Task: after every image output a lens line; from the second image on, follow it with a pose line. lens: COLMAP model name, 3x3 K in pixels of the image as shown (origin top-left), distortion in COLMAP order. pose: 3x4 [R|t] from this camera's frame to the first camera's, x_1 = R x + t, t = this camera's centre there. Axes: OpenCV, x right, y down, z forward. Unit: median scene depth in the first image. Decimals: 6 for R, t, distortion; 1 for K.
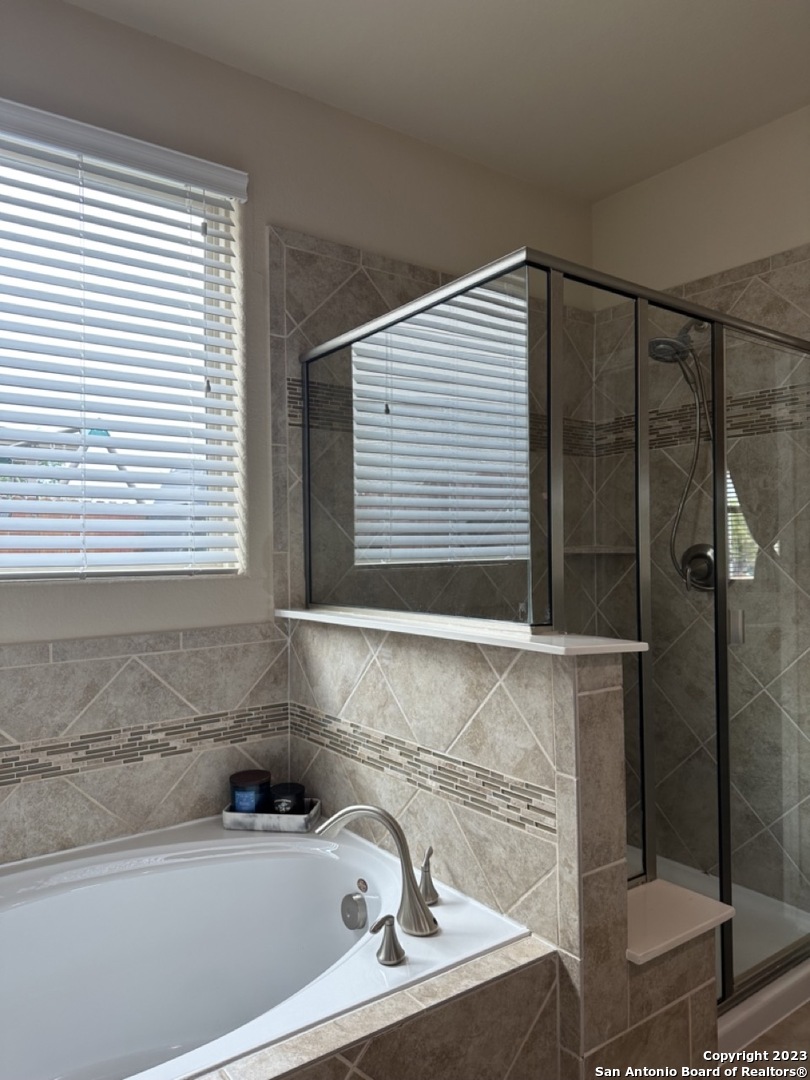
lens RADIAL K [[756.3, 0, 405.0], [0, 756.3, 540.0], [0, 0, 1]] dist [0.066553, -0.101512]
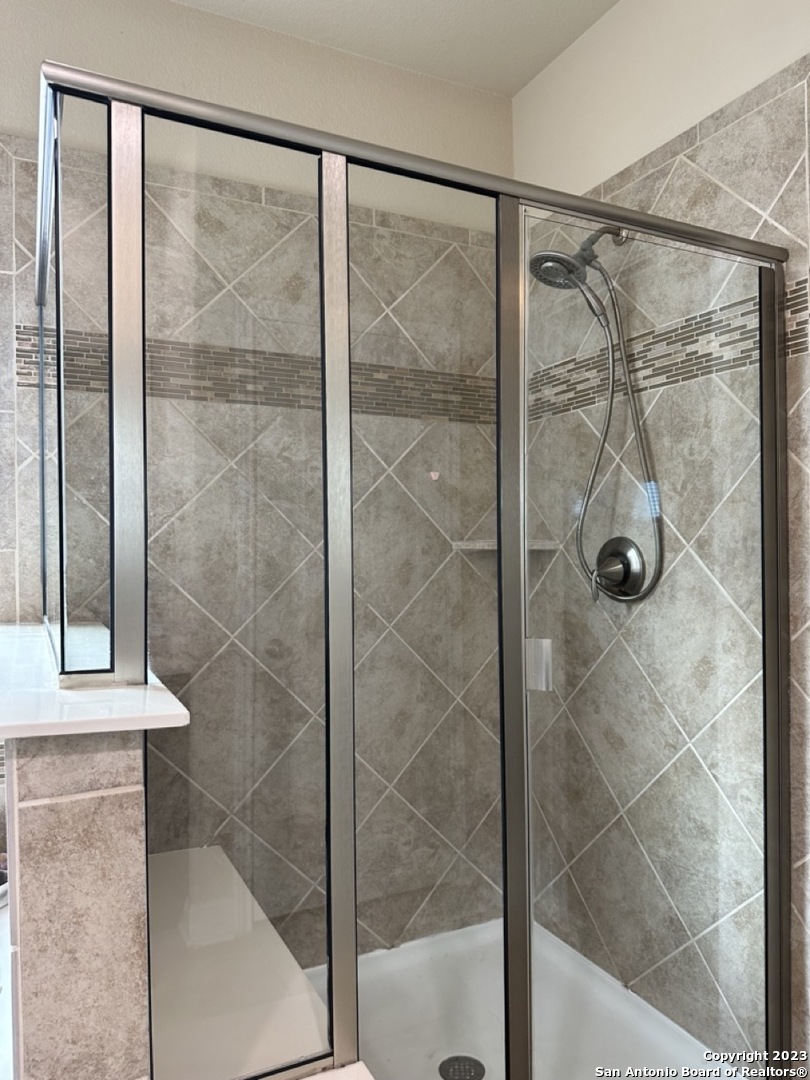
lens RADIAL K [[756.3, 0, 405.0], [0, 756.3, 540.0], [0, 0, 1]] dist [0.066553, -0.101512]
pose [[0.985255, -0.002173, -0.171079, 0.333458], [0.003890, 0.999945, 0.009699, 0.000210], [0.171048, -0.010221, 0.985210, 0.265978]]
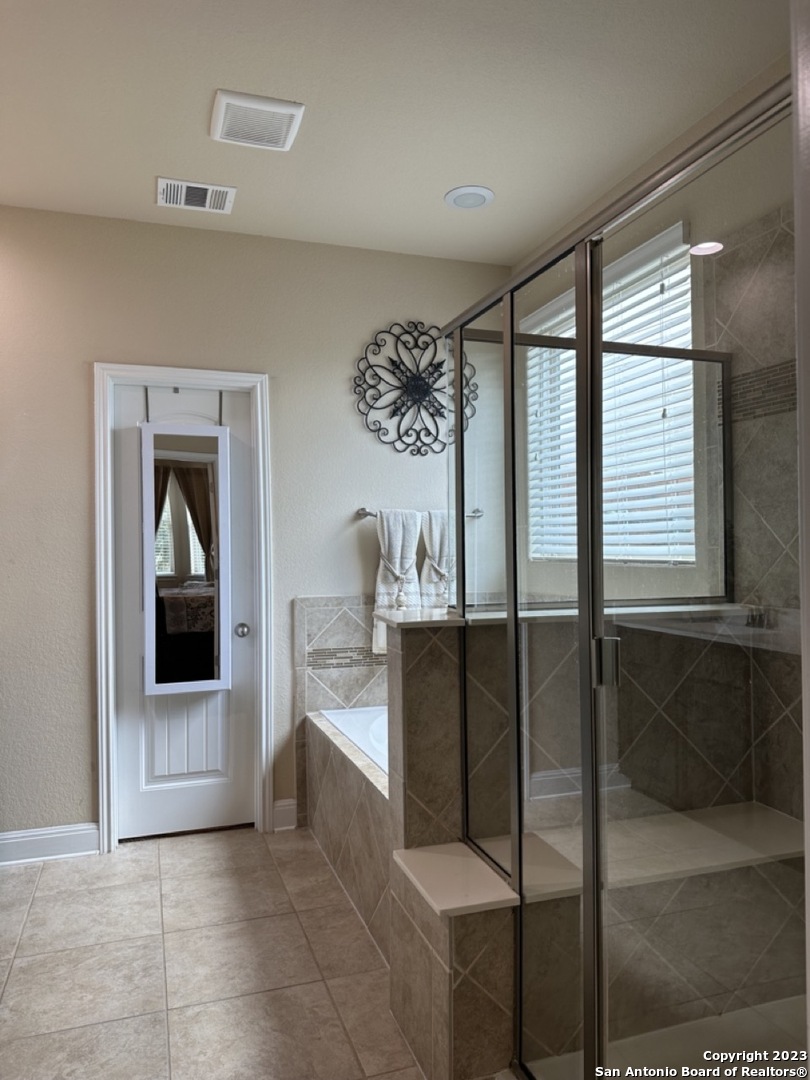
lens RADIAL K [[756.3, 0, 405.0], [0, 756.3, 540.0], [0, 0, 1]] dist [0.066553, -0.101512]
pose [[-0.303020, 0.010762, -0.952923, 0.888422], [0.042315, 0.999102, -0.002172, -0.008657], [0.952044, -0.040982, -0.303203, 0.809331]]
